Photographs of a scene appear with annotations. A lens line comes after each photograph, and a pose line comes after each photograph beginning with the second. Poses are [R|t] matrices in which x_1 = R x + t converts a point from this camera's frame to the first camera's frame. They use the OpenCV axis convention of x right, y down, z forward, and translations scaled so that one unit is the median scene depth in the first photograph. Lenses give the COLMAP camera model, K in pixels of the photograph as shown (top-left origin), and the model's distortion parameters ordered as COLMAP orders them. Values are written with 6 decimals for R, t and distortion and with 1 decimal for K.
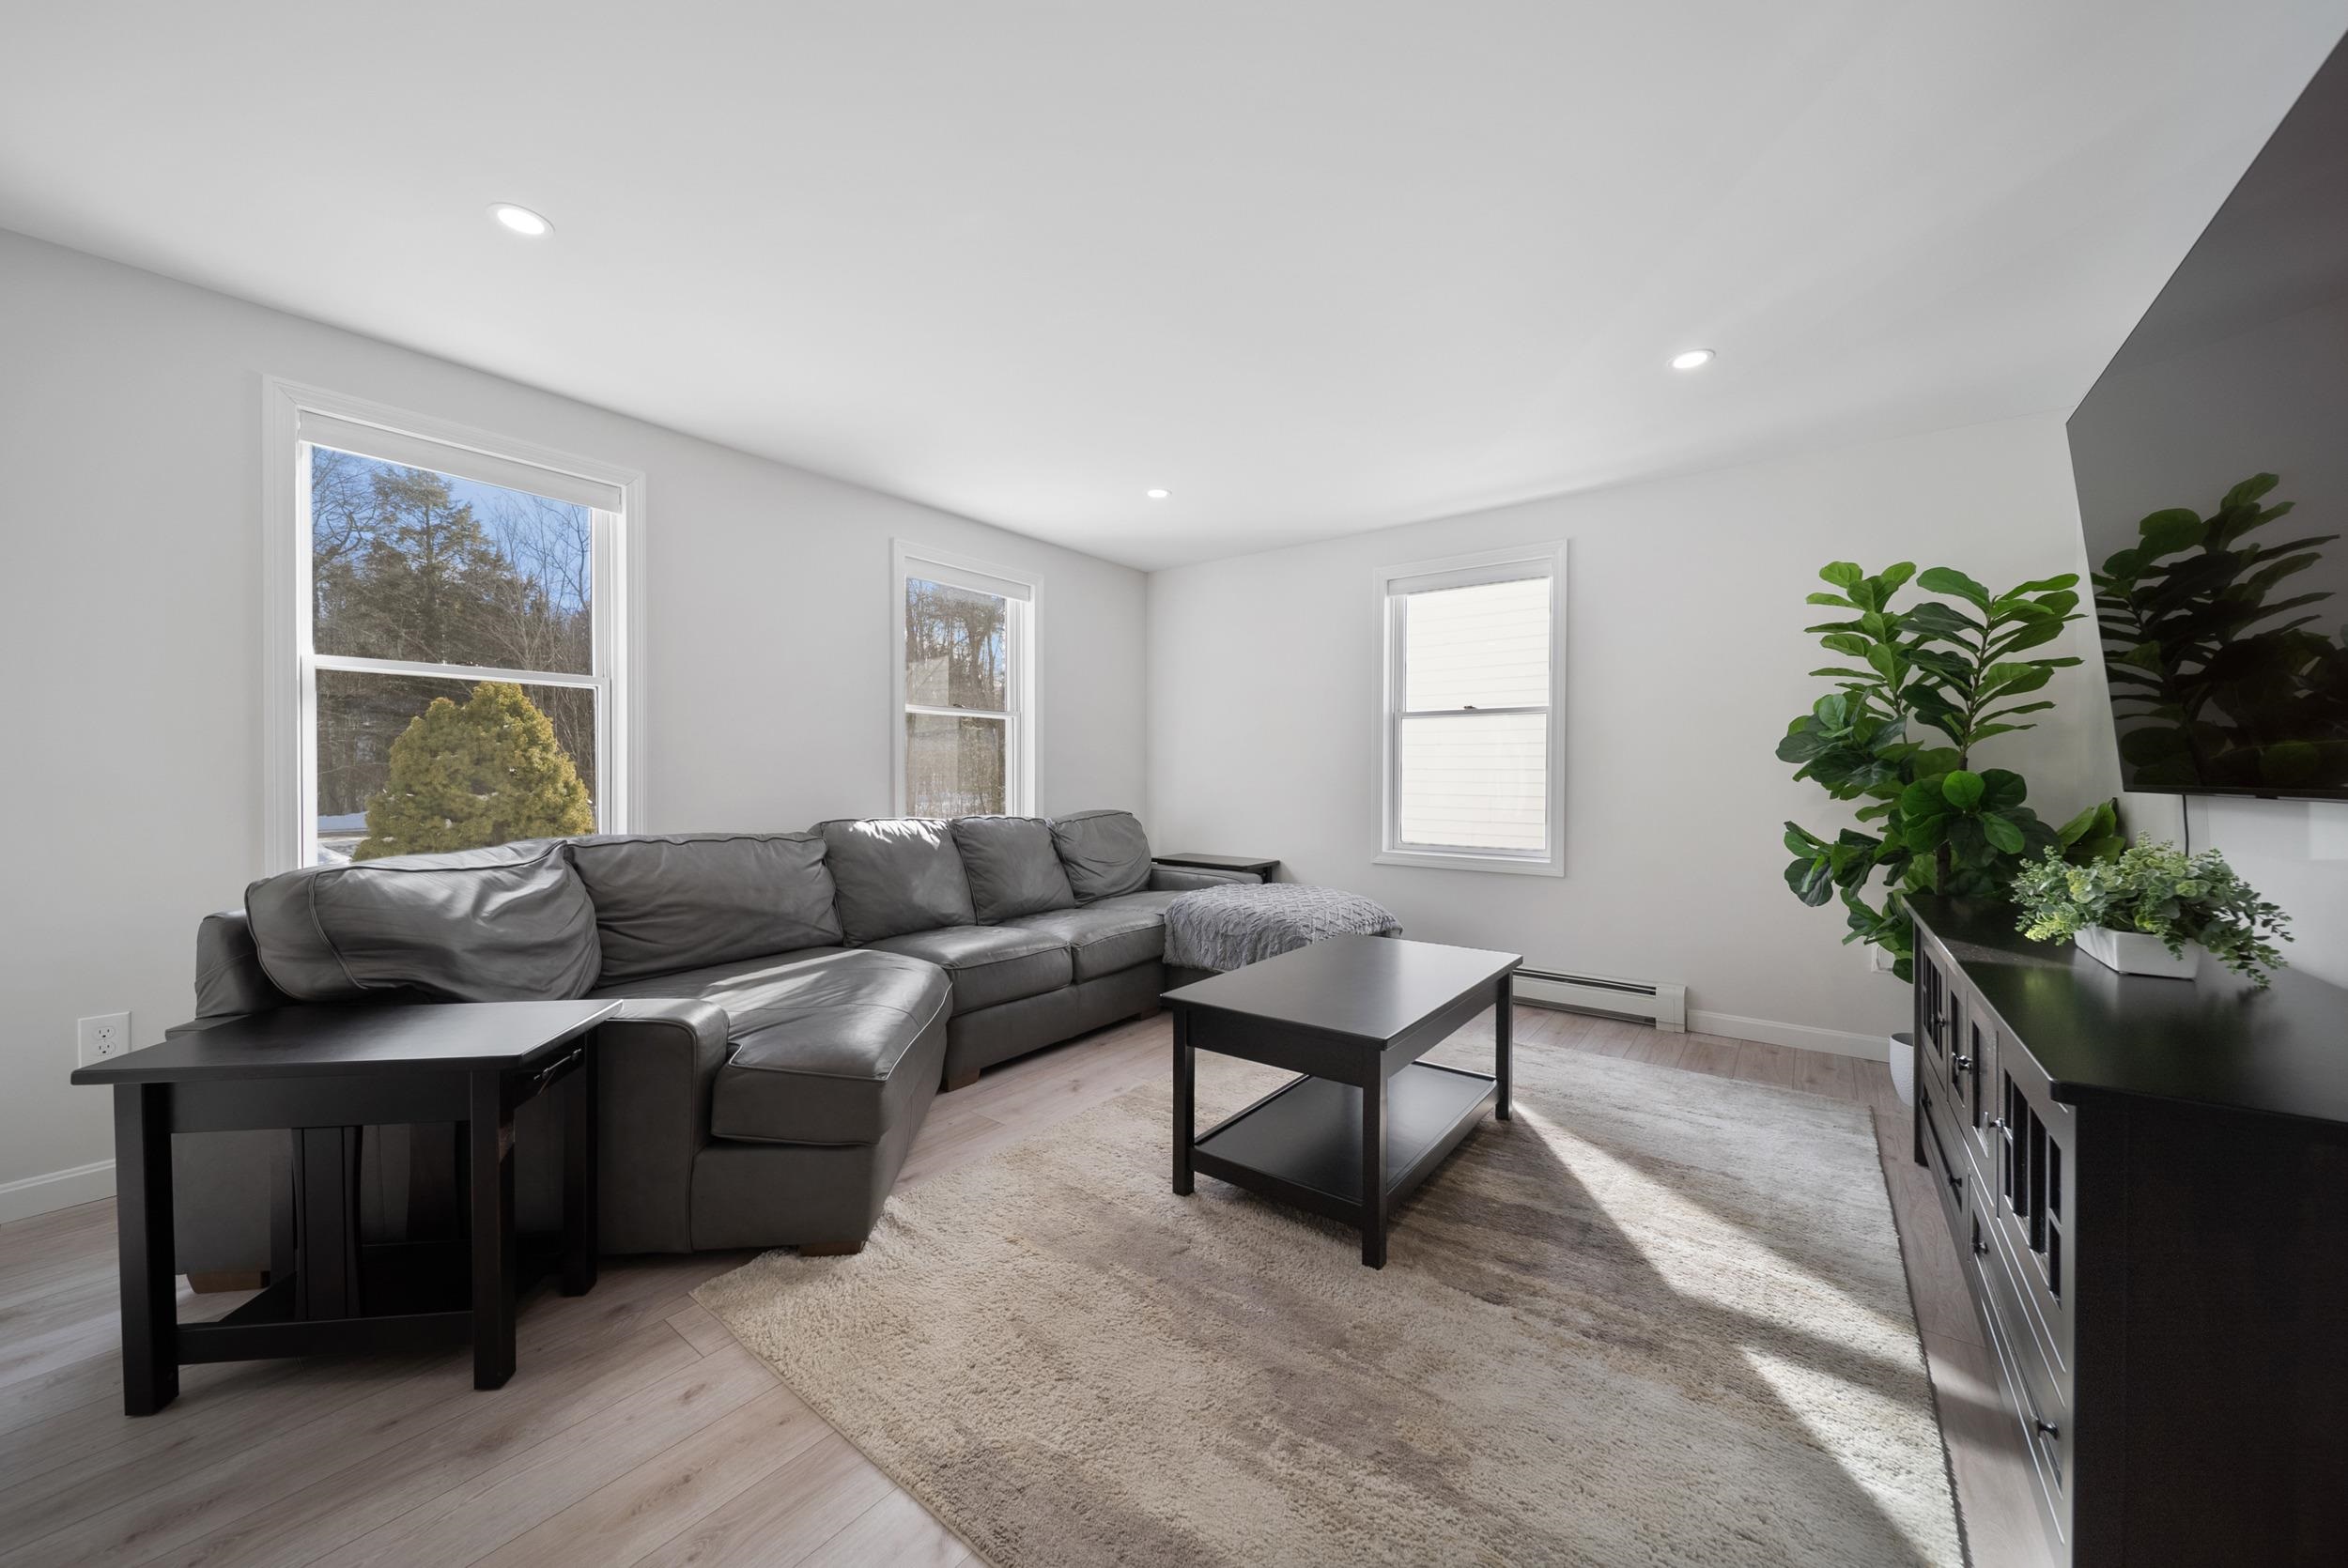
lens RADIAL K [[832.4, 0, 1179.7], [0, 832.4, 785.4], [0, 0, 1]] dist [-0.000052, -0.001581]
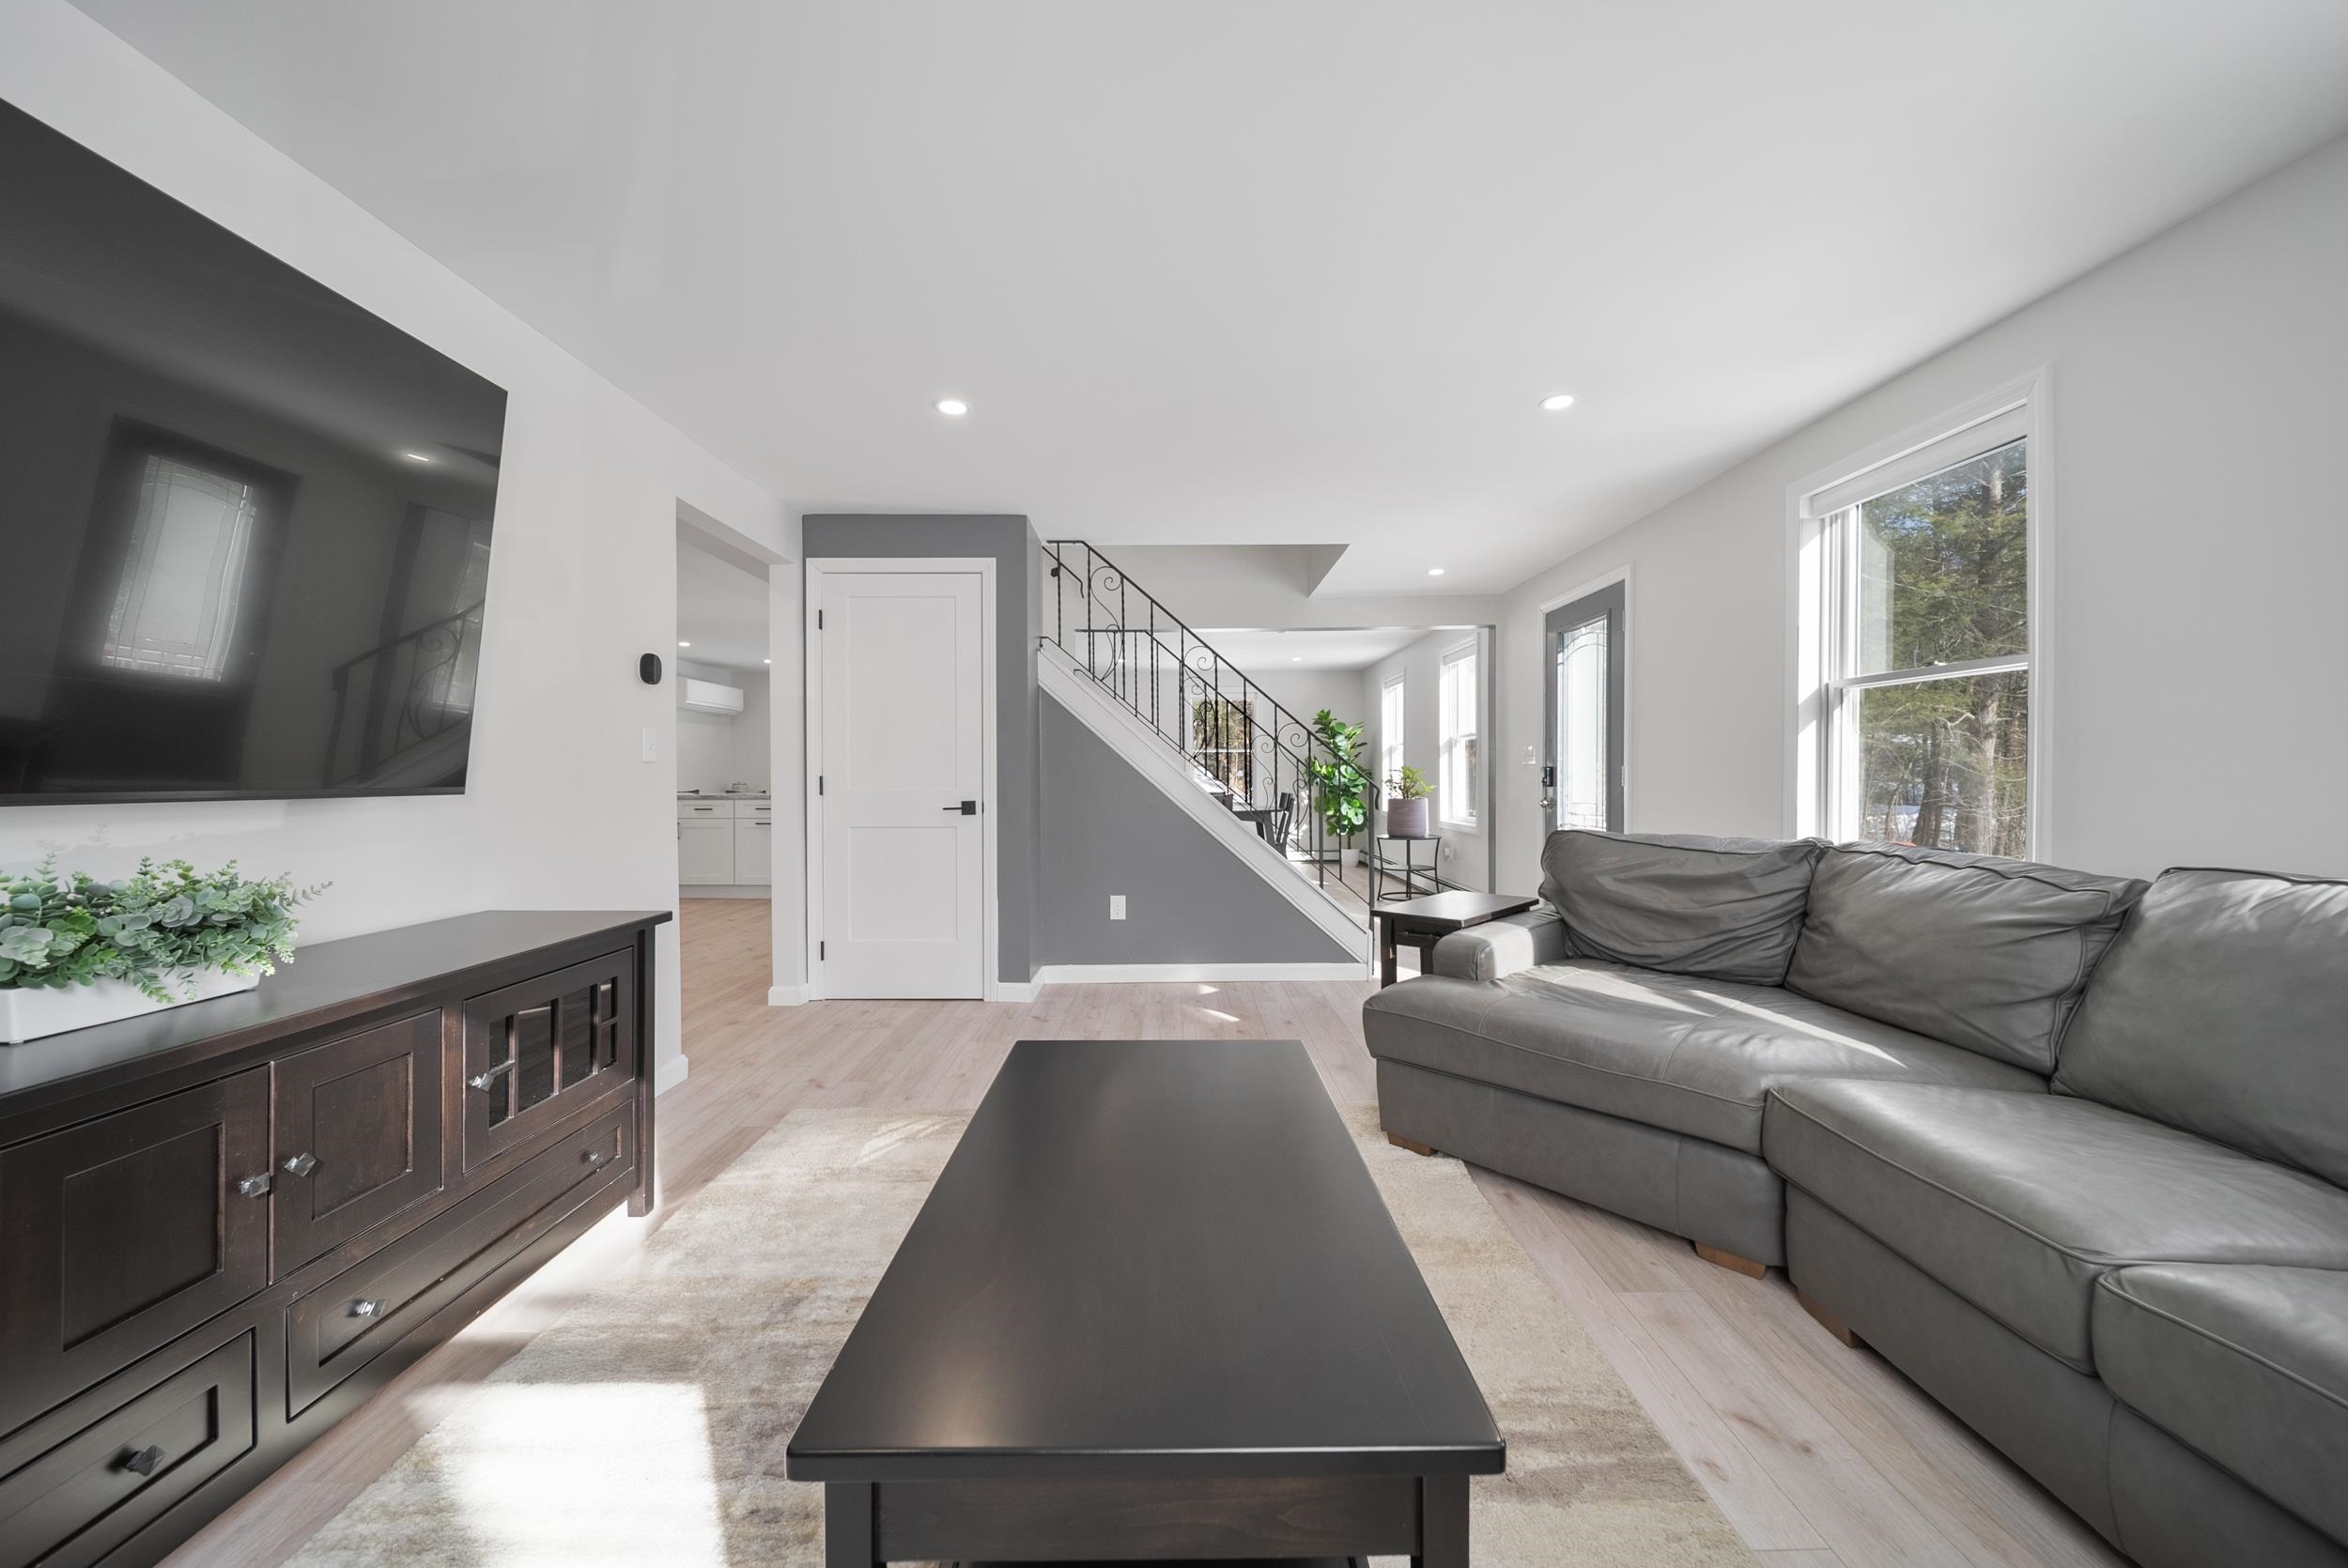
lens RADIAL K [[832.4, 0, 1183.8], [0, 832.4, 777.3], [0, 0, 1]] dist [-0.000052, -0.001581]
pose [[-0.792677, 0.002271, -0.609638, 0.445178], [-0.003634, 0.999958, 0.008450, -0.016883], [0.609631, 0.008913, -0.792635, 1.214385]]
